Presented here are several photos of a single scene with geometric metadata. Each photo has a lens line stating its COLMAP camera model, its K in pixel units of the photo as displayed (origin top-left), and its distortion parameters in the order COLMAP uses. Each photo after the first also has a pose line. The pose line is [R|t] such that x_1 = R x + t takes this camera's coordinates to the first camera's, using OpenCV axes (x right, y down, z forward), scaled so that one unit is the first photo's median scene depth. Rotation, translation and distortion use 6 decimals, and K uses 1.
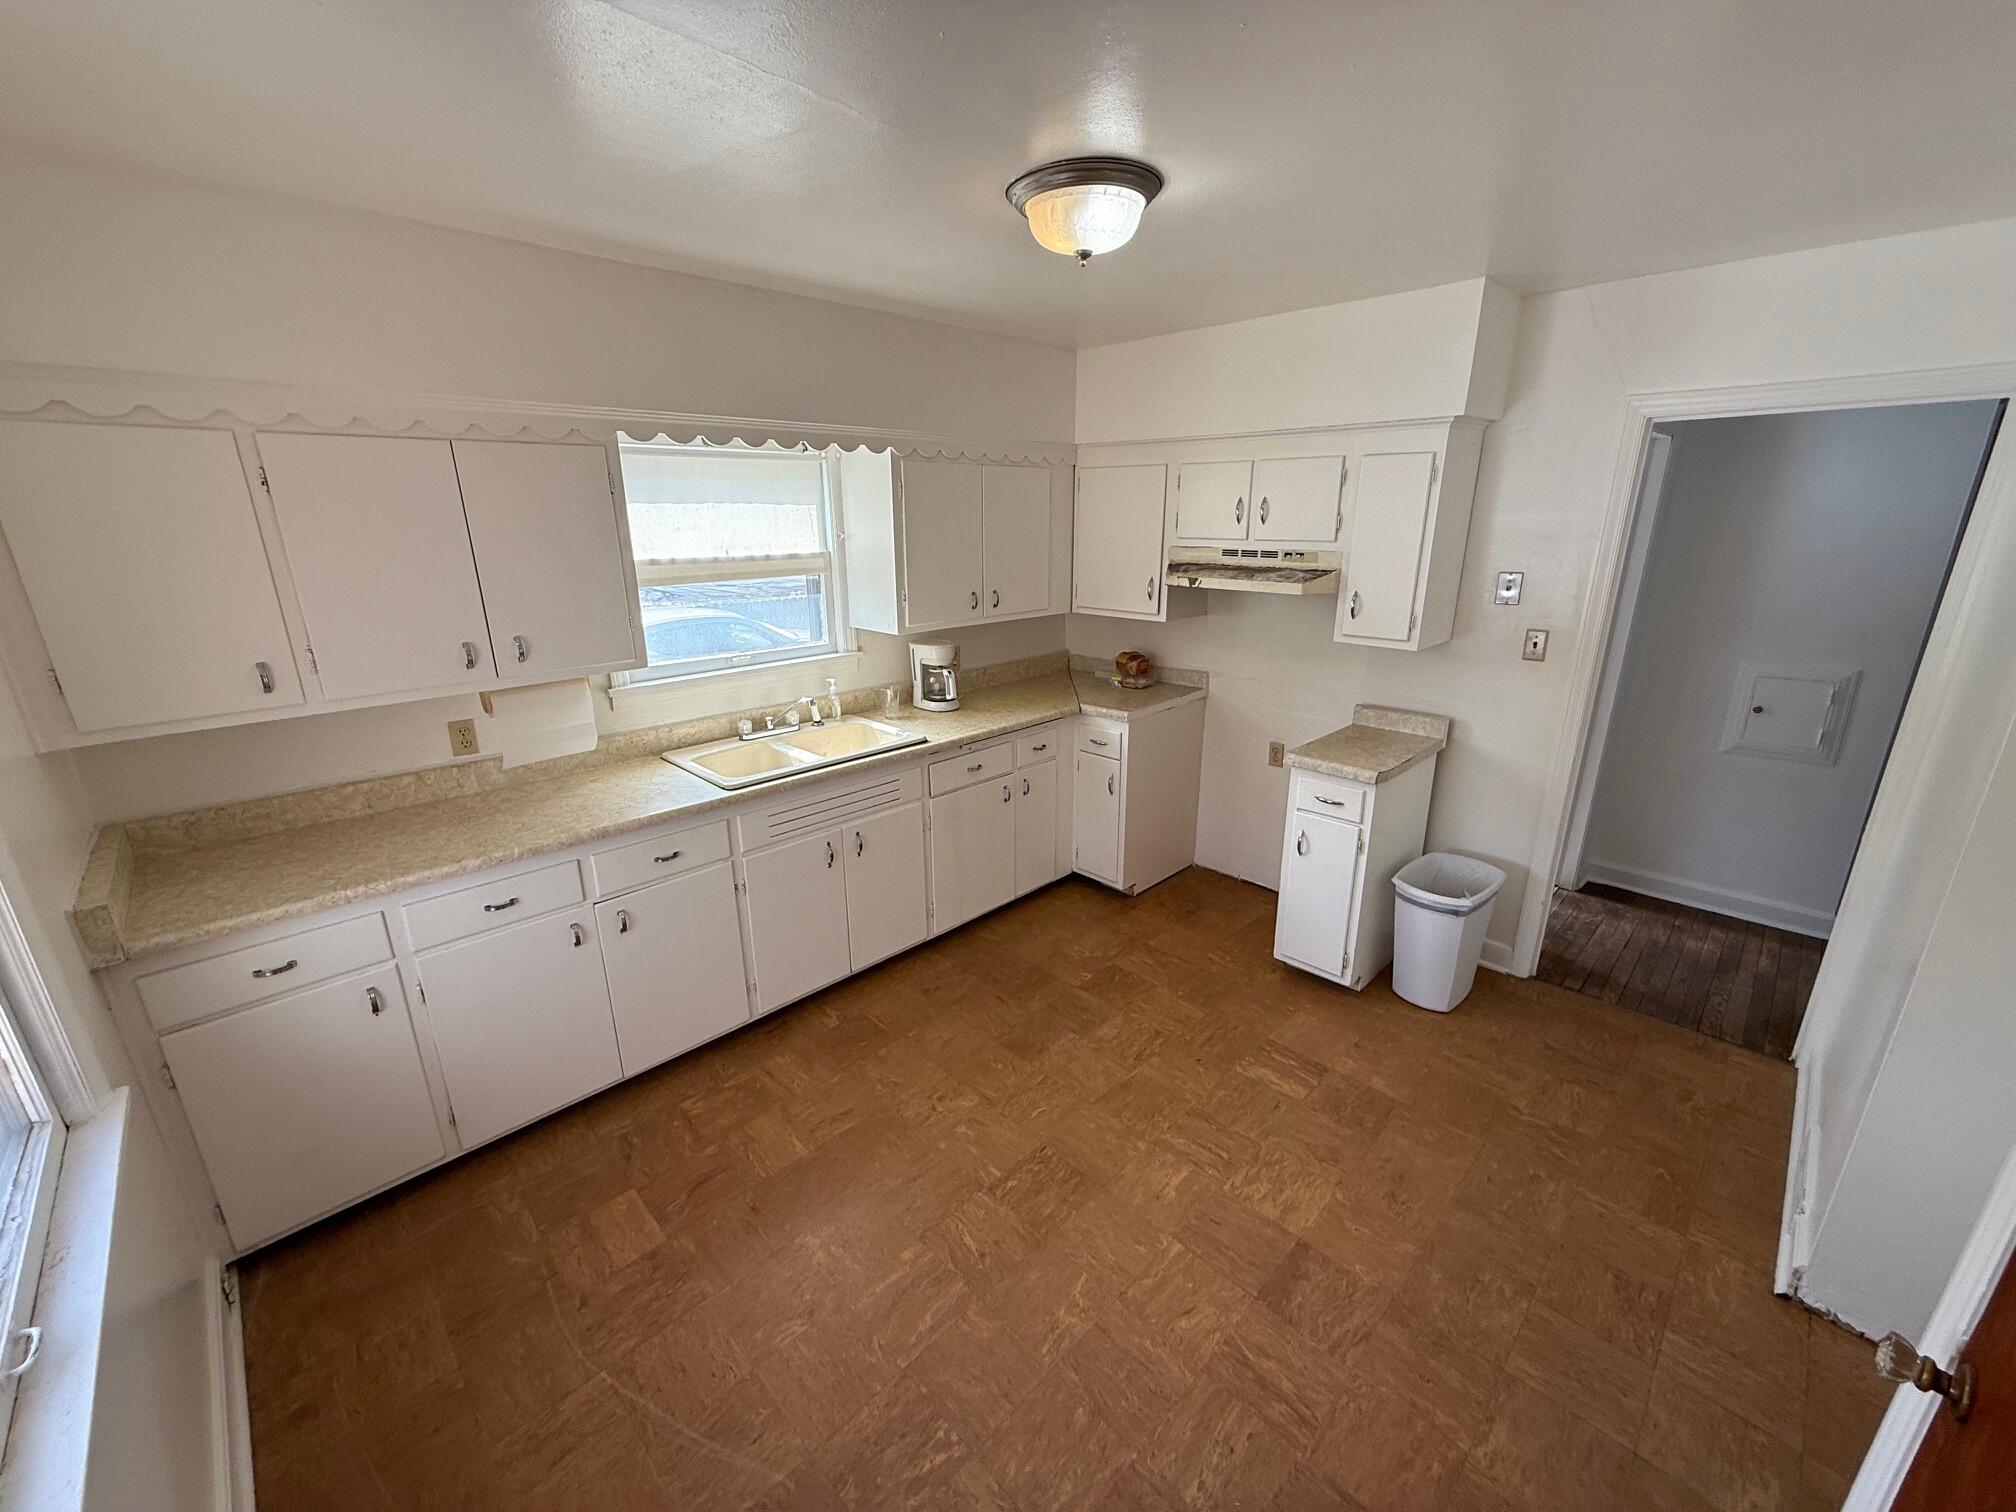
lens RADIAL K [[800.1, 0, 1007.8], [0, 800.1, 748.2], [0, 0, 1]] dist [-0.000663, 0.000366]
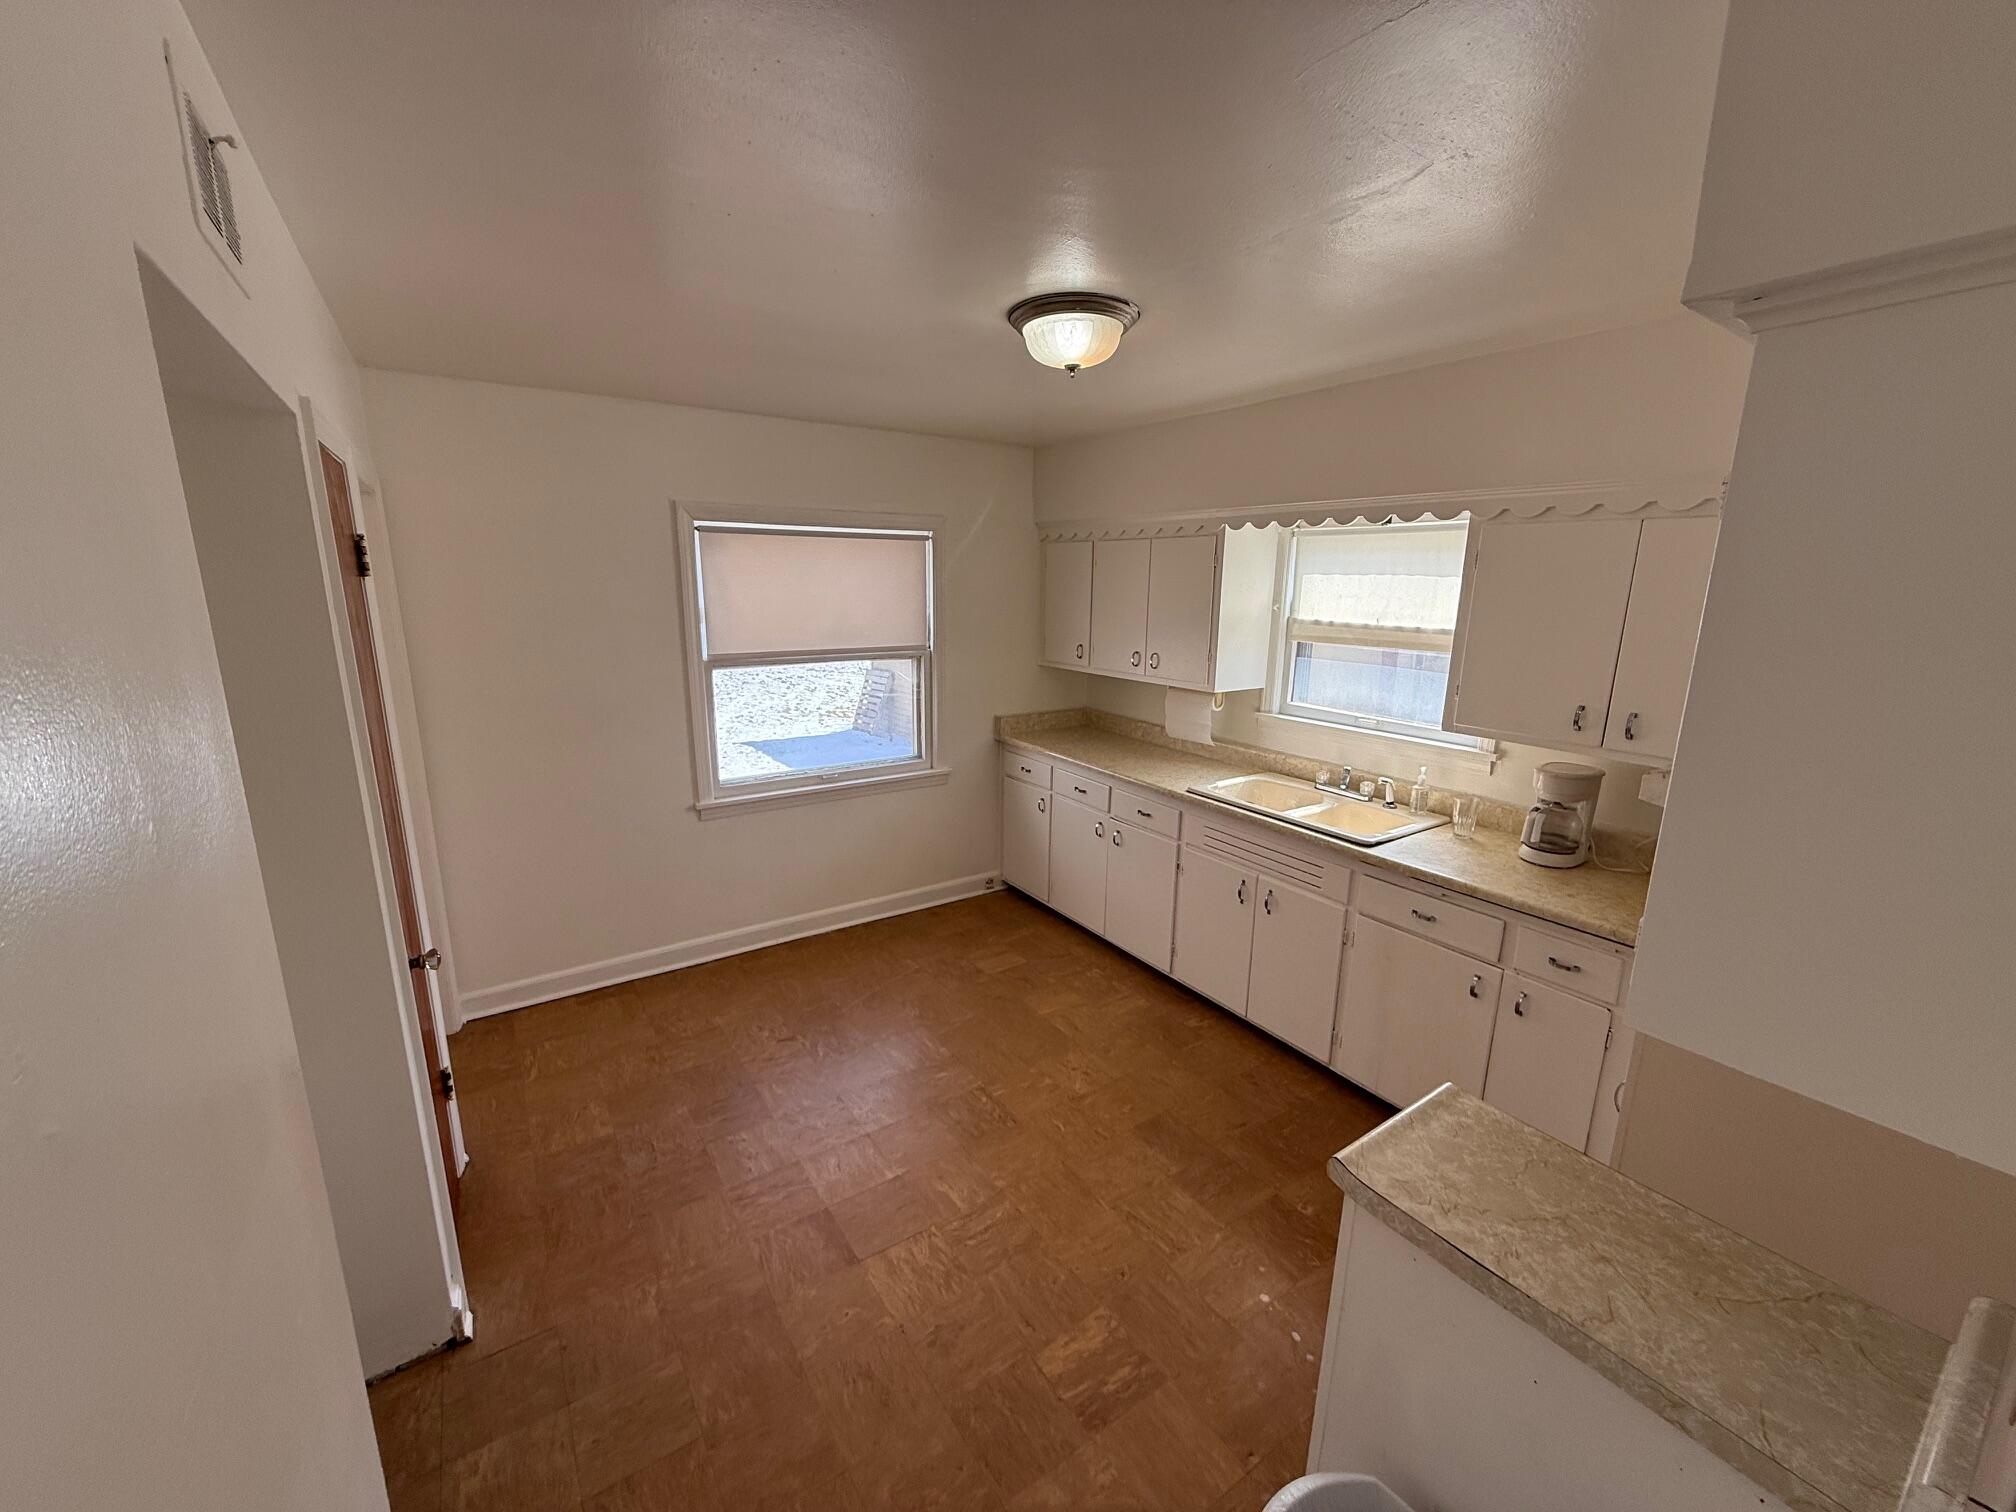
lens RADIAL K [[800.1, 0, 1007.4], [0, 800.1, 747.2], [0, 0, 1]] dist [-0.000663, 0.000366]
pose [[-0.179575, 0.211060, -0.960836, 0.929759], [-0.292595, 0.921052, 0.257005, -0.258982], [0.939224, 0.327288, -0.103643, 0.832426]]
